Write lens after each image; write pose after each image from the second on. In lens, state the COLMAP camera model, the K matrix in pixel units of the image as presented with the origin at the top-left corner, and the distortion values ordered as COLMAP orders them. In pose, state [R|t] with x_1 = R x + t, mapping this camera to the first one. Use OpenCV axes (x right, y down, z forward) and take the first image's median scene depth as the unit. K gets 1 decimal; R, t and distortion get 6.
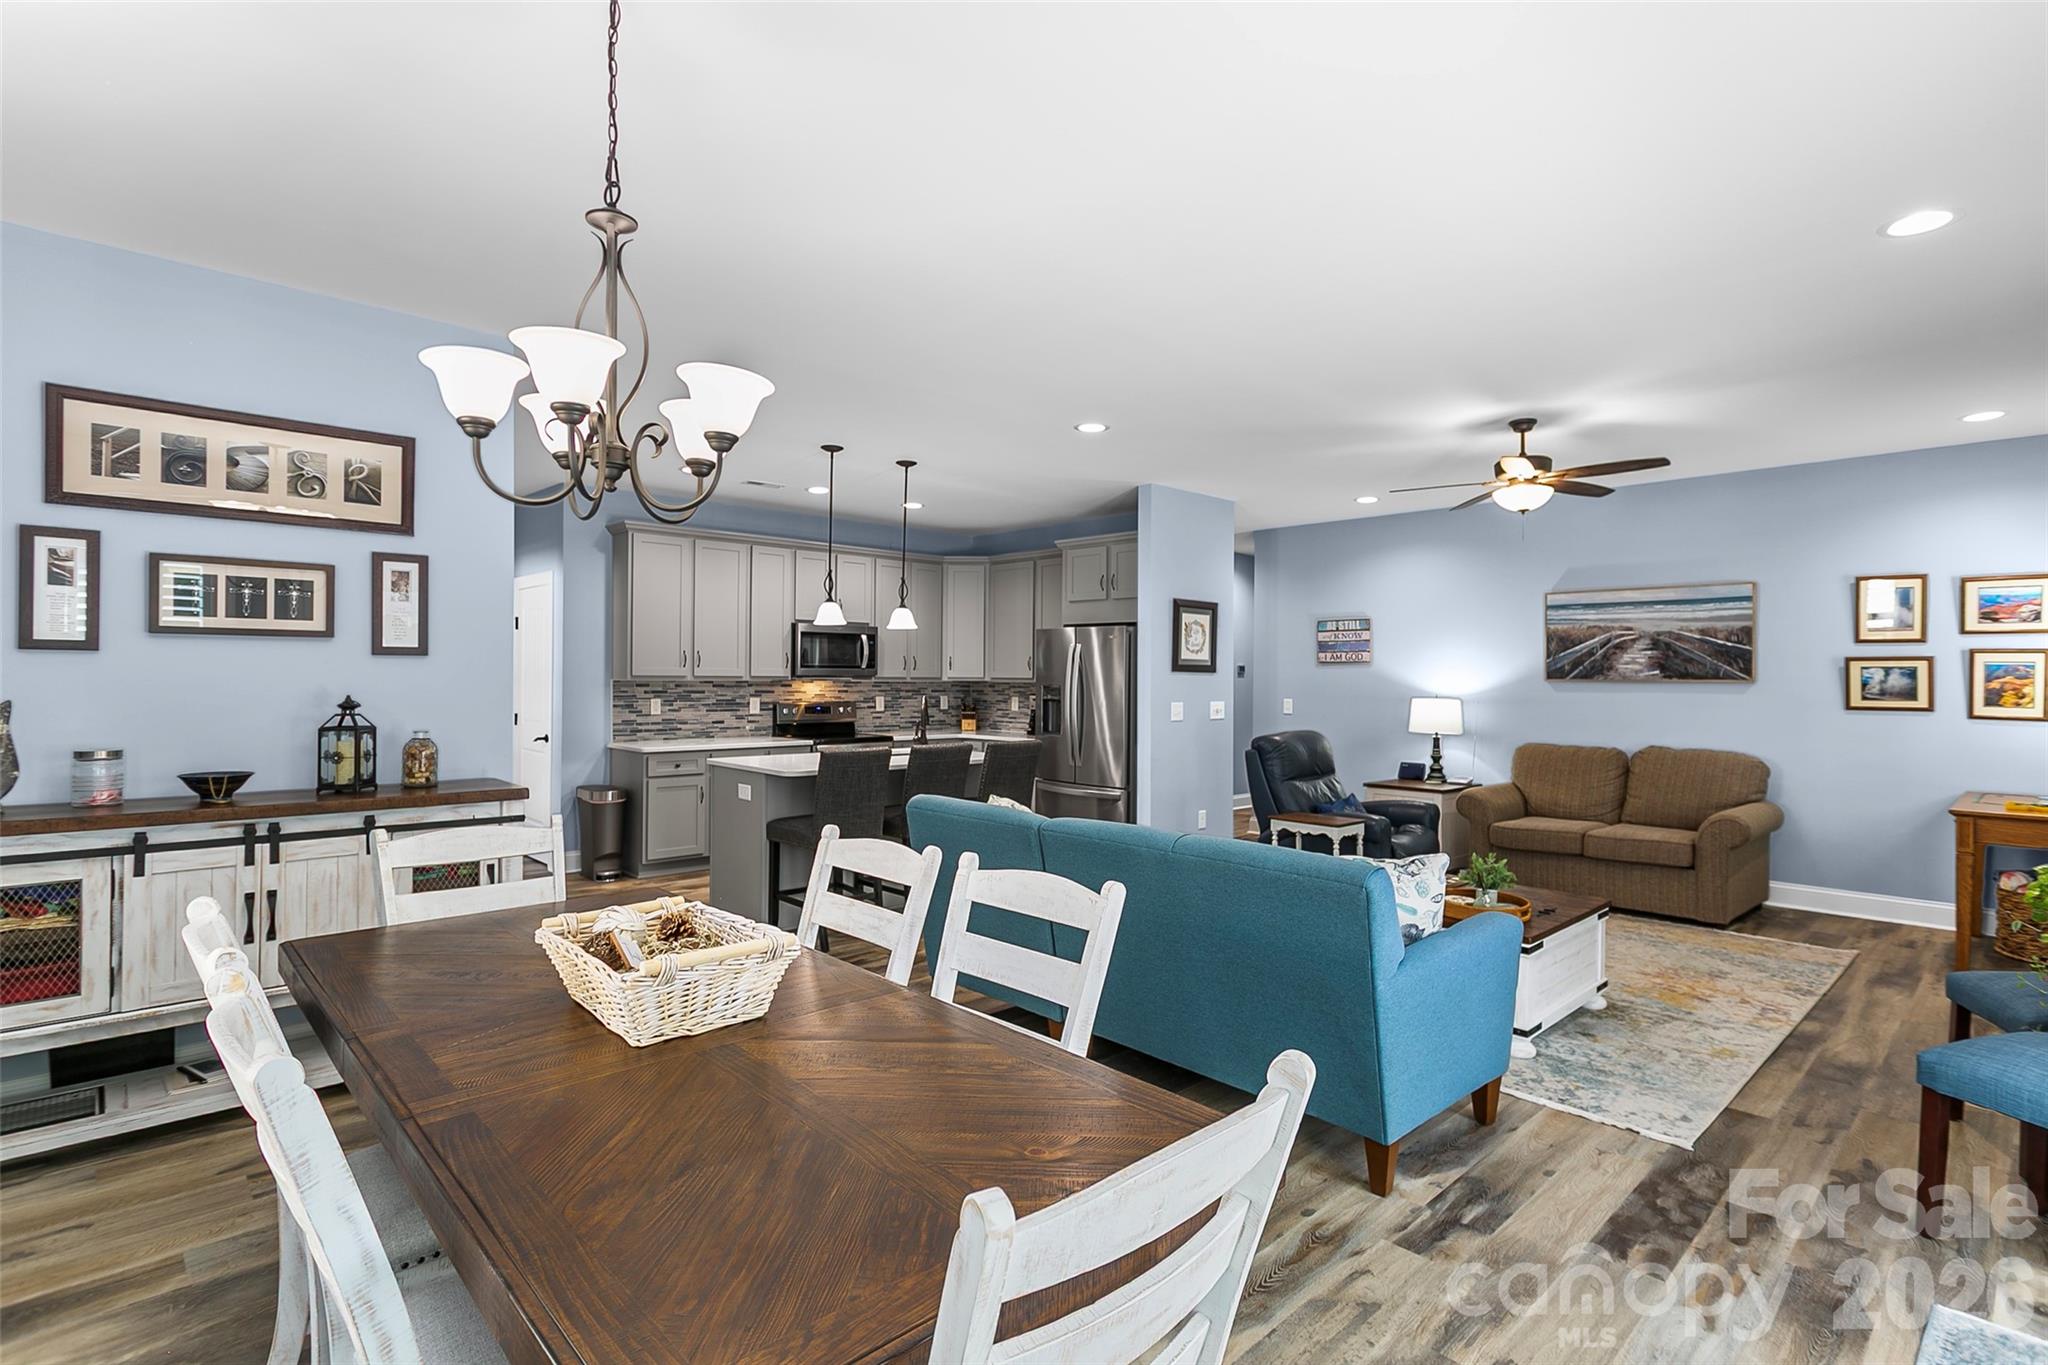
lens RADIAL K [[970.3, 0, 1011.0], [0, 970.3, 683.7], [0, 0, 1]] dist [0.002584, -0.000446]
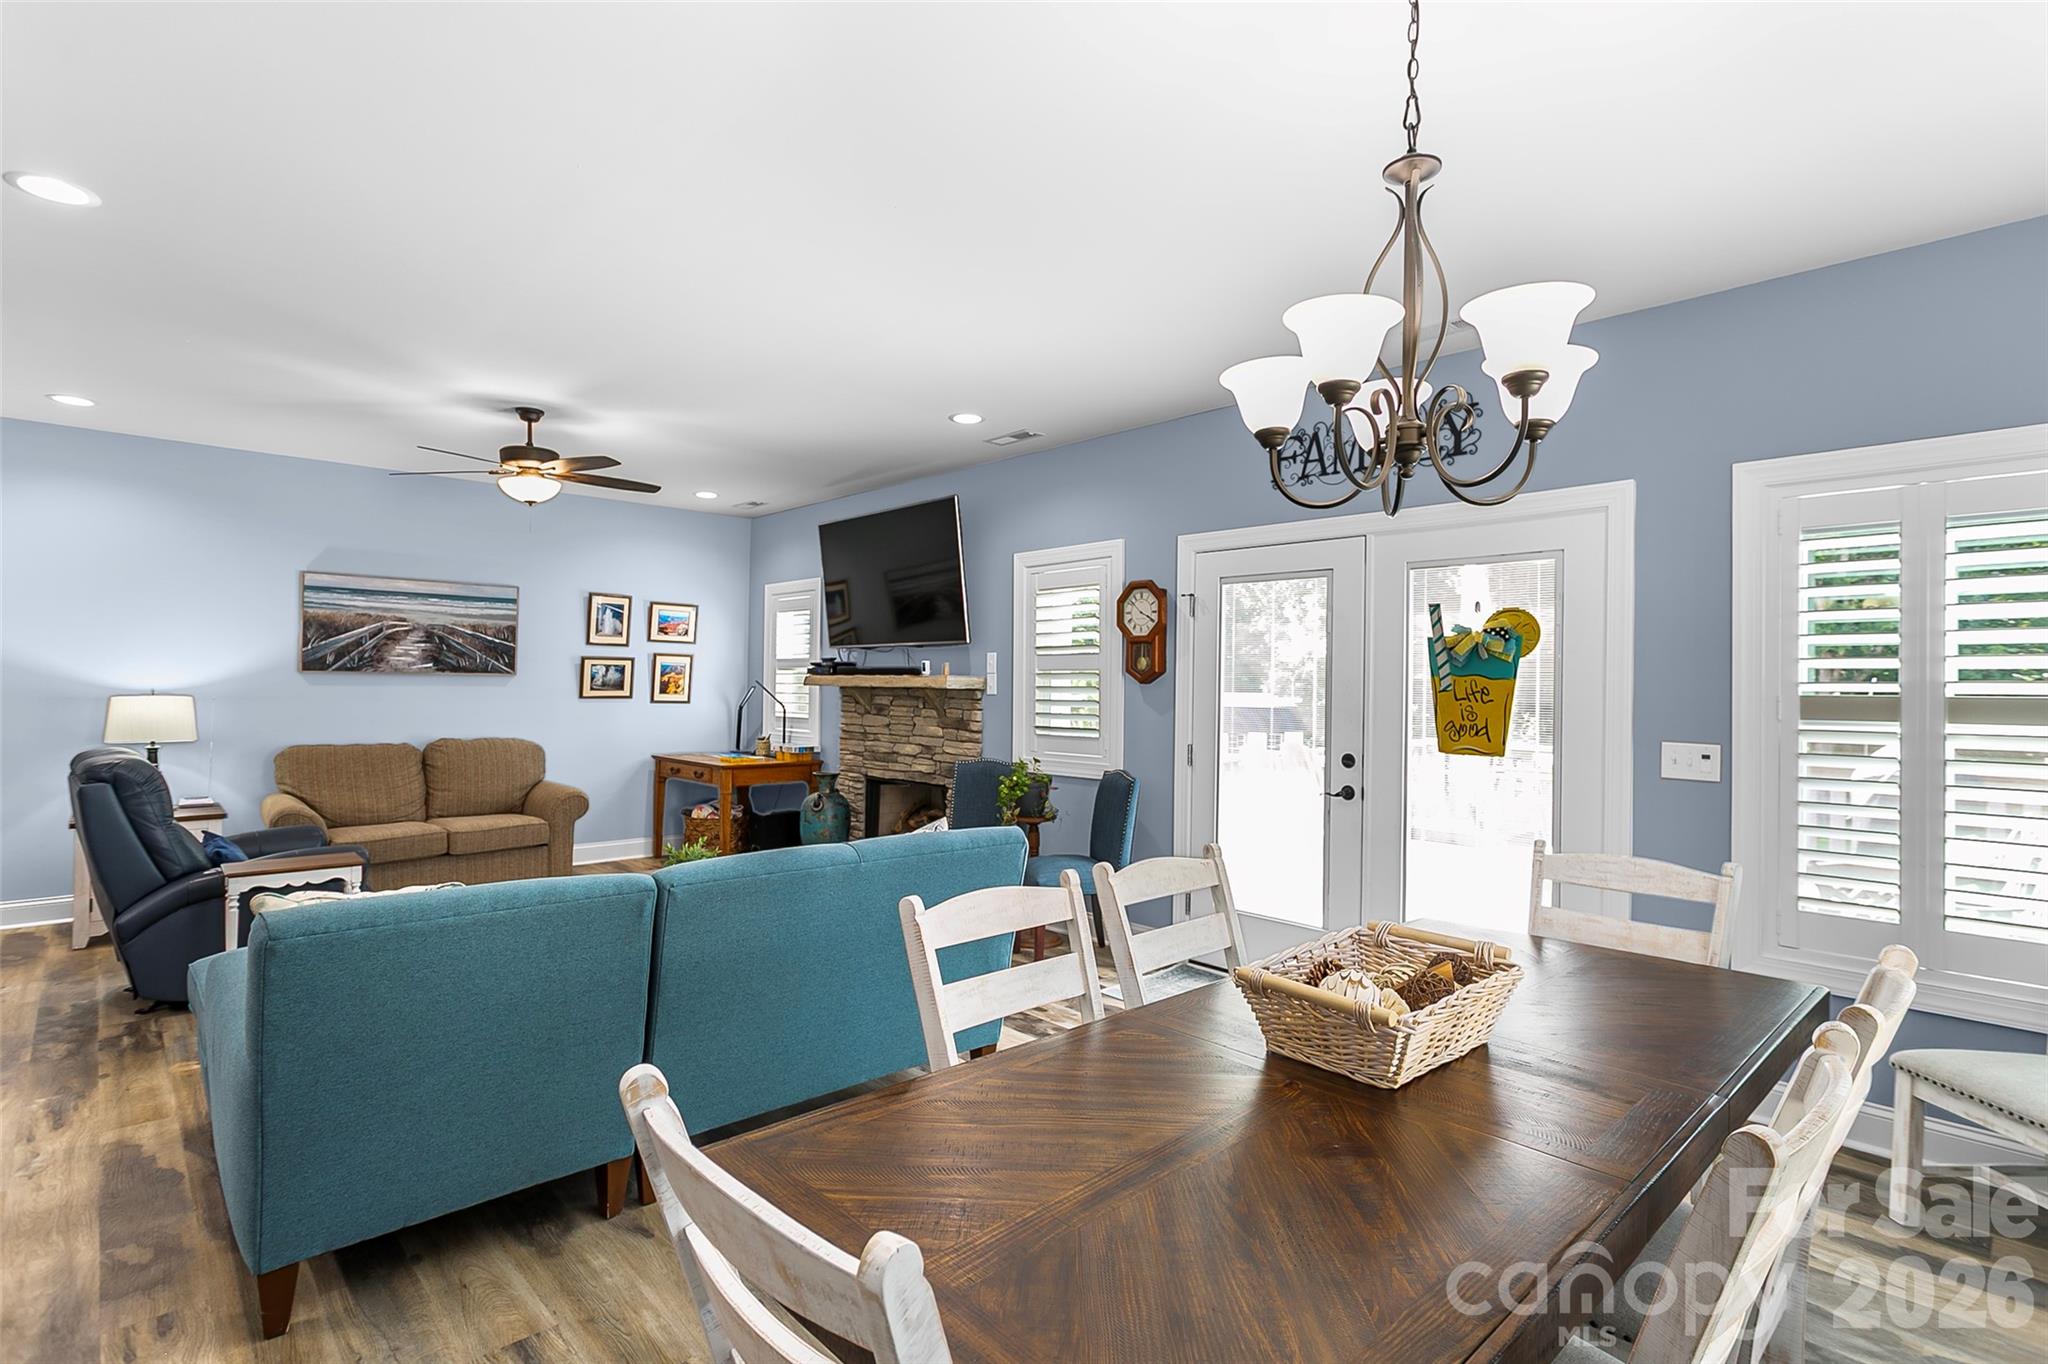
lens RADIAL K [[970.3, 0, 1050.9], [0, 970.3, 659.8], [0, 0, 1]] dist [0.002584, -0.000446]
pose [[-0.024343, 0.019718, 0.999509, -0.350585], [-0.007377, 0.999775, -0.019903, -0.001813], [-0.999676, -0.007857, -0.024192, 0.376596]]
